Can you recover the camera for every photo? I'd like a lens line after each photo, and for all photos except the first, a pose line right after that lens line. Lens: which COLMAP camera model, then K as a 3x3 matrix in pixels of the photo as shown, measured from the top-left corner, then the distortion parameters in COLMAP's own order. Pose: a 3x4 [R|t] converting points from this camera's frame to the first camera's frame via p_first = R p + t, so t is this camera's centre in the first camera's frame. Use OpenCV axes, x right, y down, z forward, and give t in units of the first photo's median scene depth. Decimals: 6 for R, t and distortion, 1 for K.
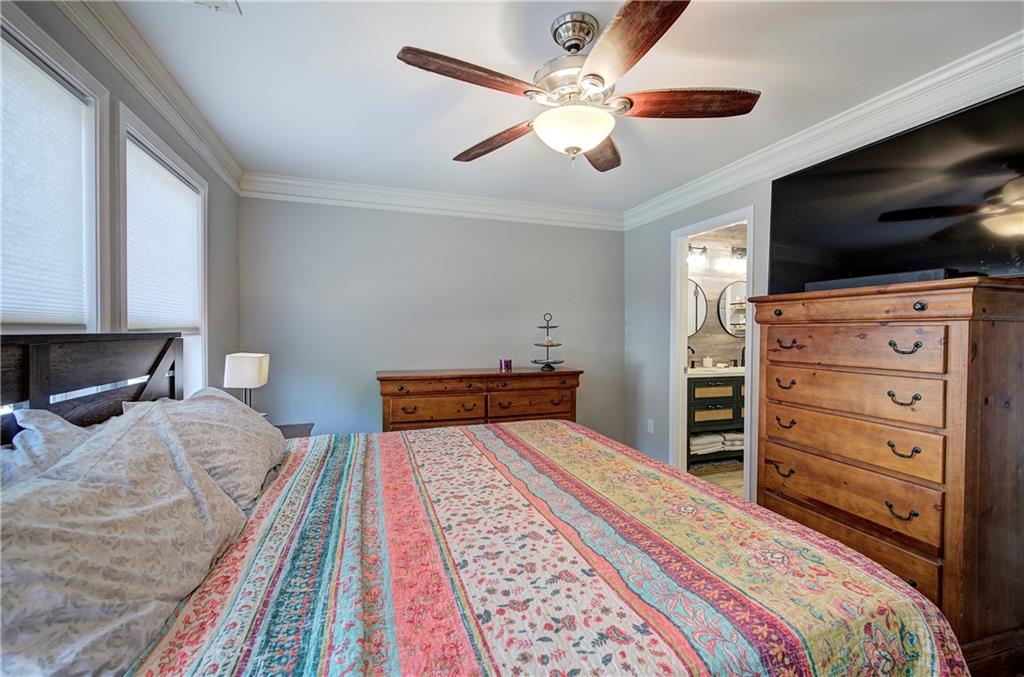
lens RADIAL K [[431.9, 0, 516.8], [0, 431.9, 336.6], [0, 0, 1]] dist [-0.003534, 0.000734]
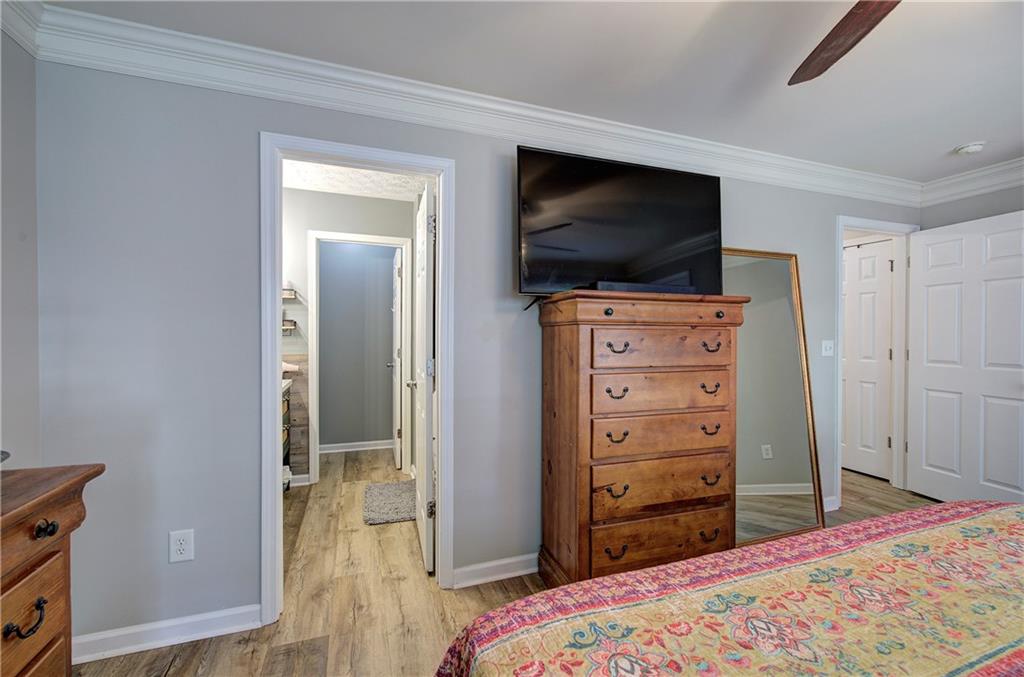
lens RADIAL K [[431.9, 0, 519.1], [0, 431.9, 336.3], [0, 0, 1]] dist [-0.003534, 0.000734]
pose [[-0.028875, -0.010102, 0.999532, -0.321588], [0.007201, 0.999921, 0.010314, -0.021702], [-0.999557, 0.007495, -0.028799, 1.533458]]
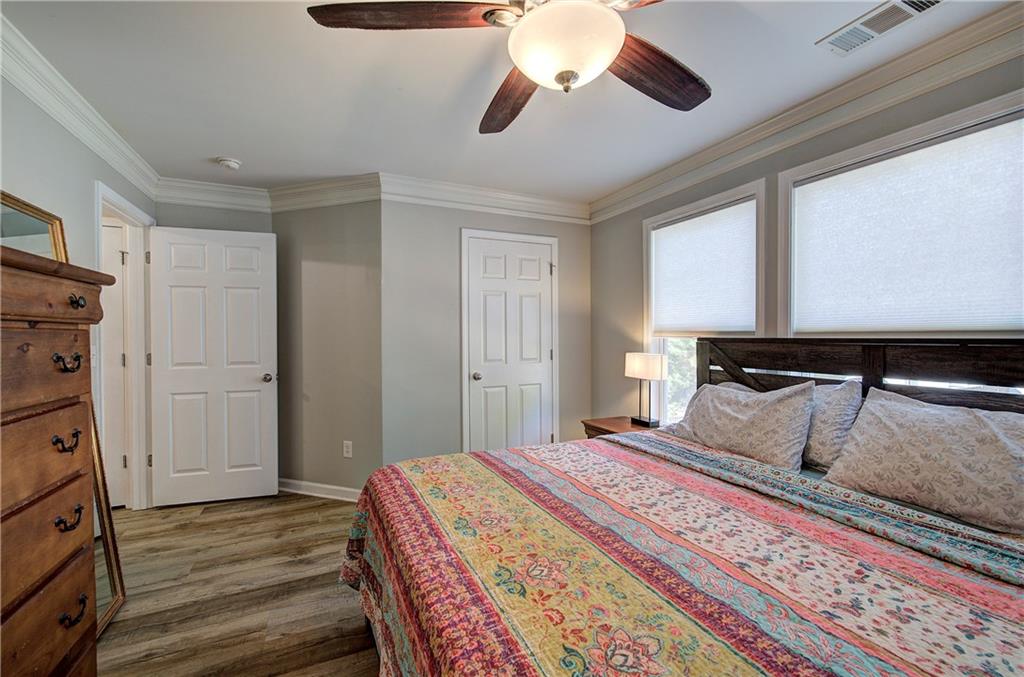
lens RADIAL K [[431.9, 0, 519.6], [0, 431.9, 339.4], [0, 0, 1]] dist [-0.003534, 0.000734]
pose [[-0.993679, 0.002185, -0.112237, 0.279613], [-0.000020, 0.999807, 0.019633, -0.022472], [0.112258, 0.019511, -0.993488, 1.661653]]
